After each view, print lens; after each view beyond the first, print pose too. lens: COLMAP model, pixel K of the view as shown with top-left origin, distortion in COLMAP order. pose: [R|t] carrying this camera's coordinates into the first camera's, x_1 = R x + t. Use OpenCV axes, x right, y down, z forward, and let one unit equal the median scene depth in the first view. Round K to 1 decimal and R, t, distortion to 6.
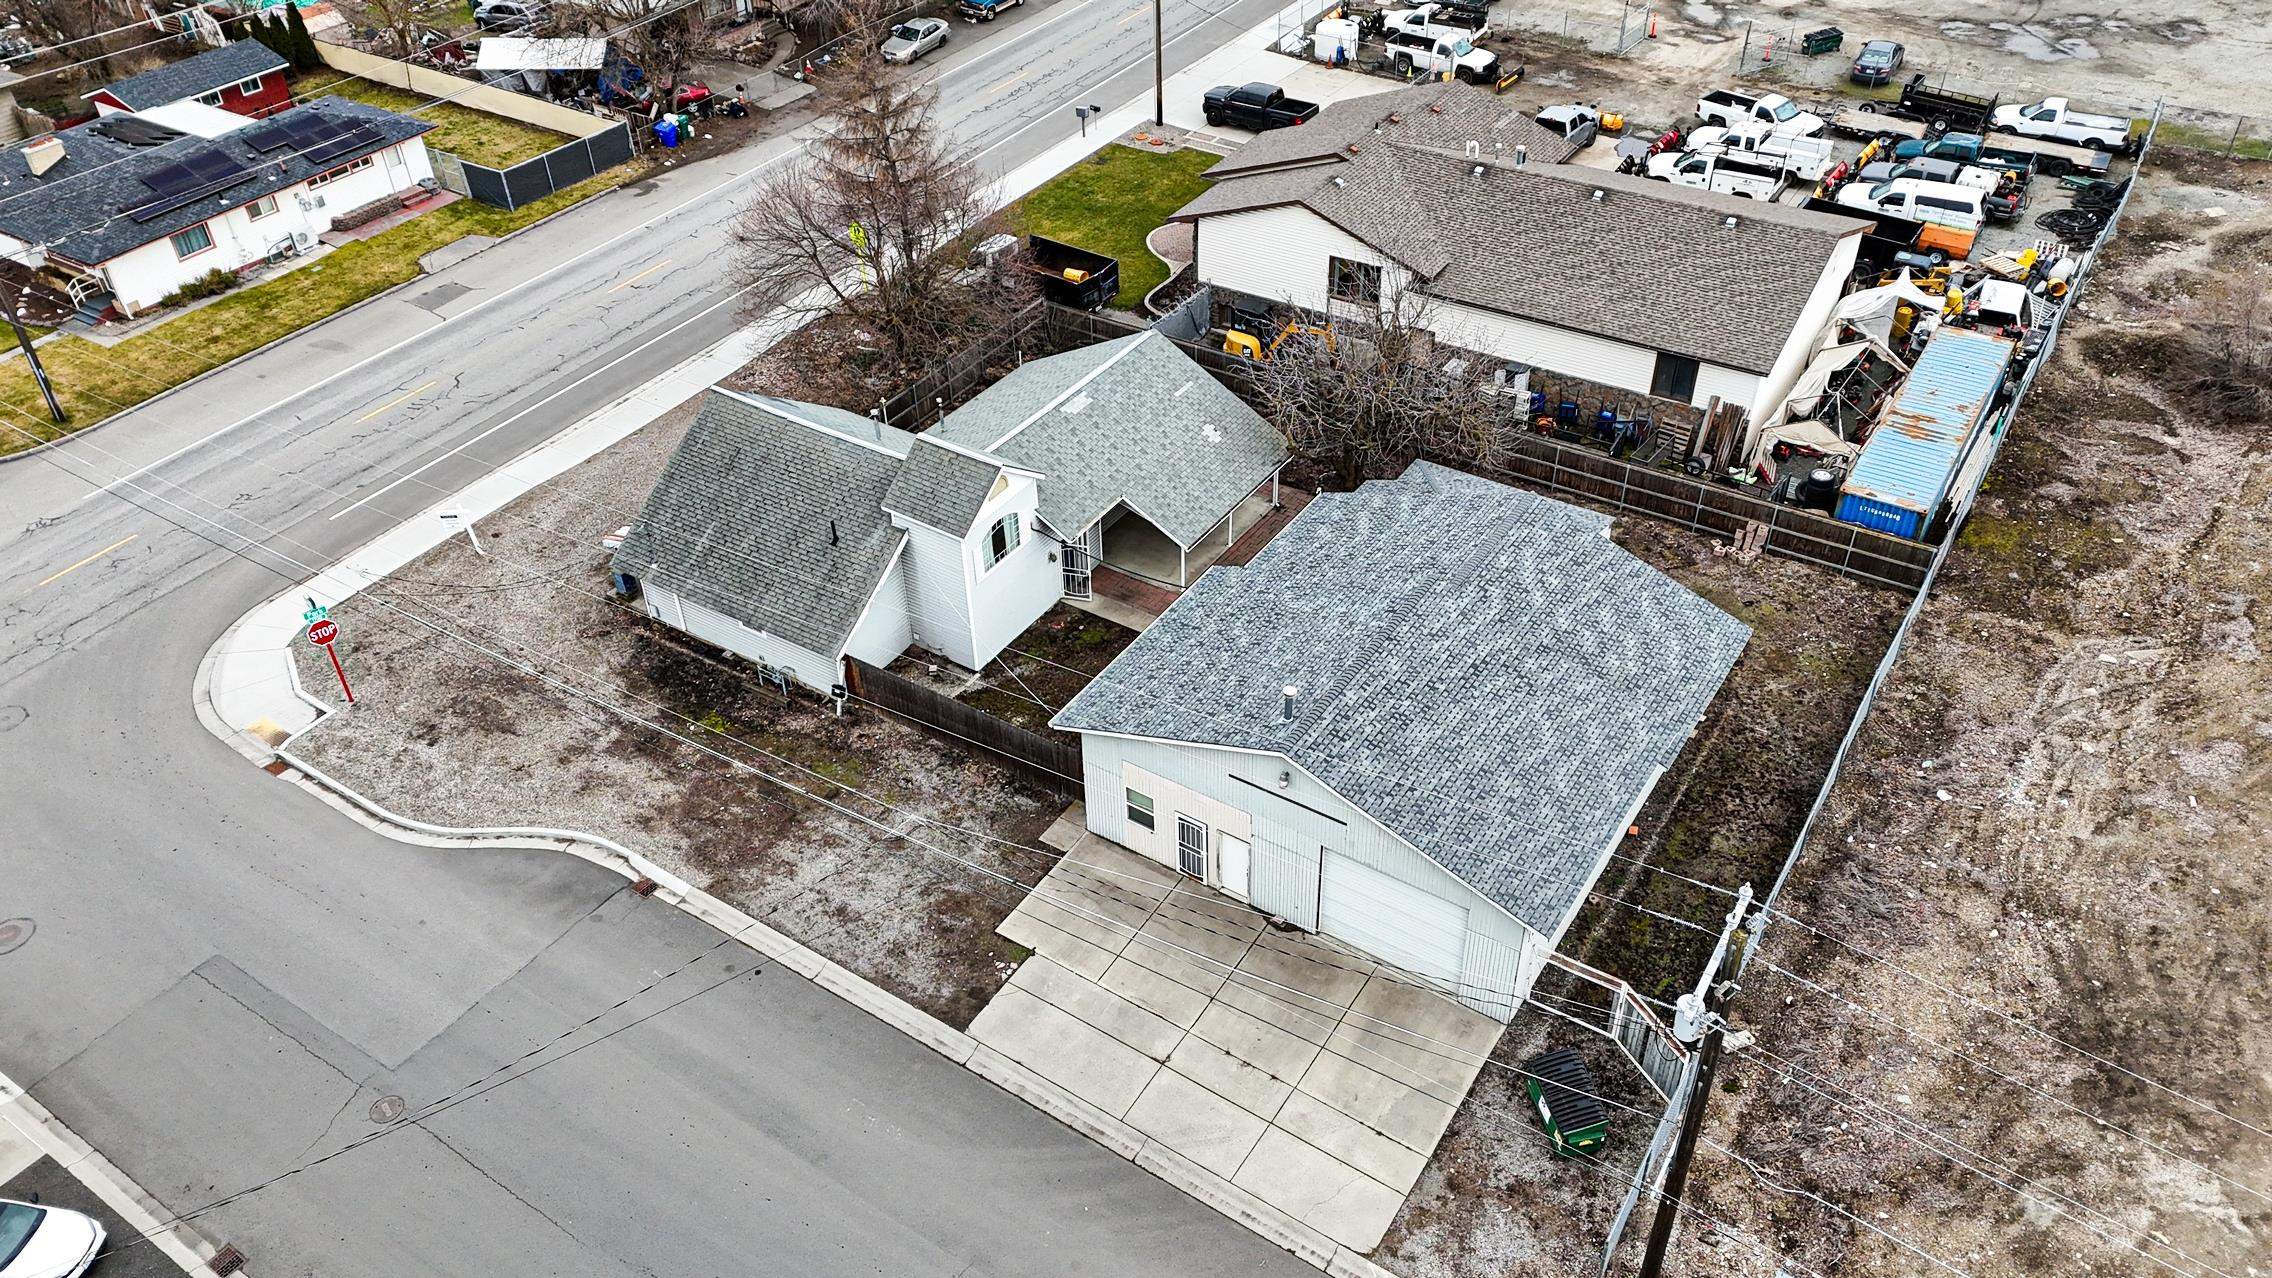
lens RADIAL K [[1654.2, 0, 1136.0], [0, 1654.2, 639.0], [0, 0, 1]] dist [0.101715, -0.095335]
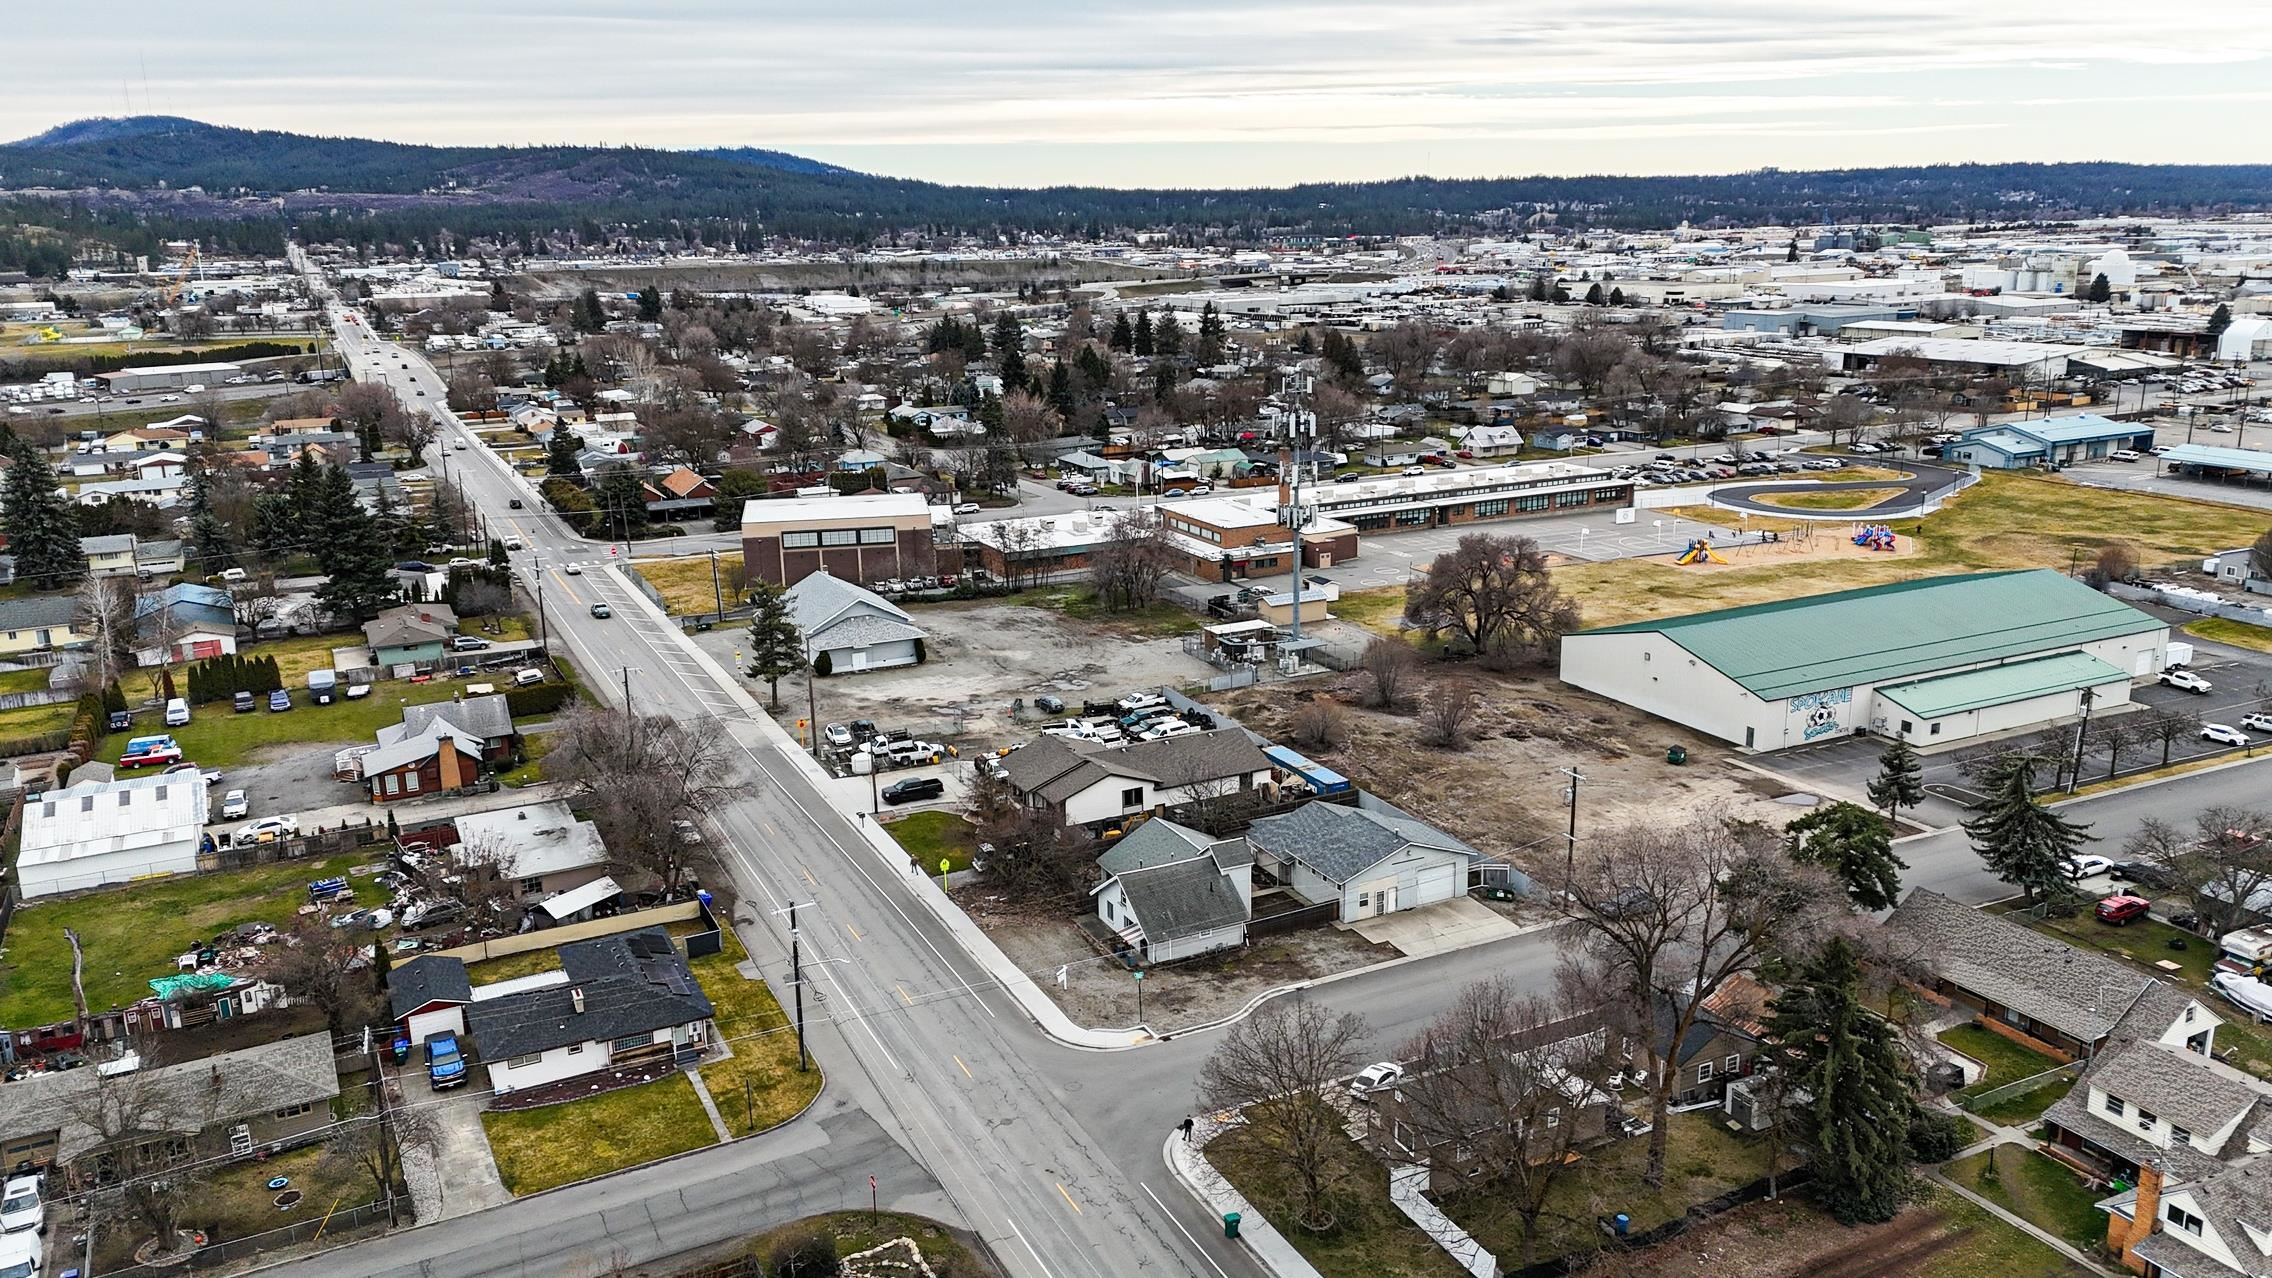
lens RADIAL K [[1654.2, 0, 1136.0], [0, 1654.2, 639.0], [0, 0, 1]] dist [0.101715, -0.095335]
pose [[0.504317, -0.199986, 0.840041, -2.075023], [0.537255, 0.834265, -0.123929, -0.112798], [-0.676033, 0.513816, 0.528178, -0.468131]]
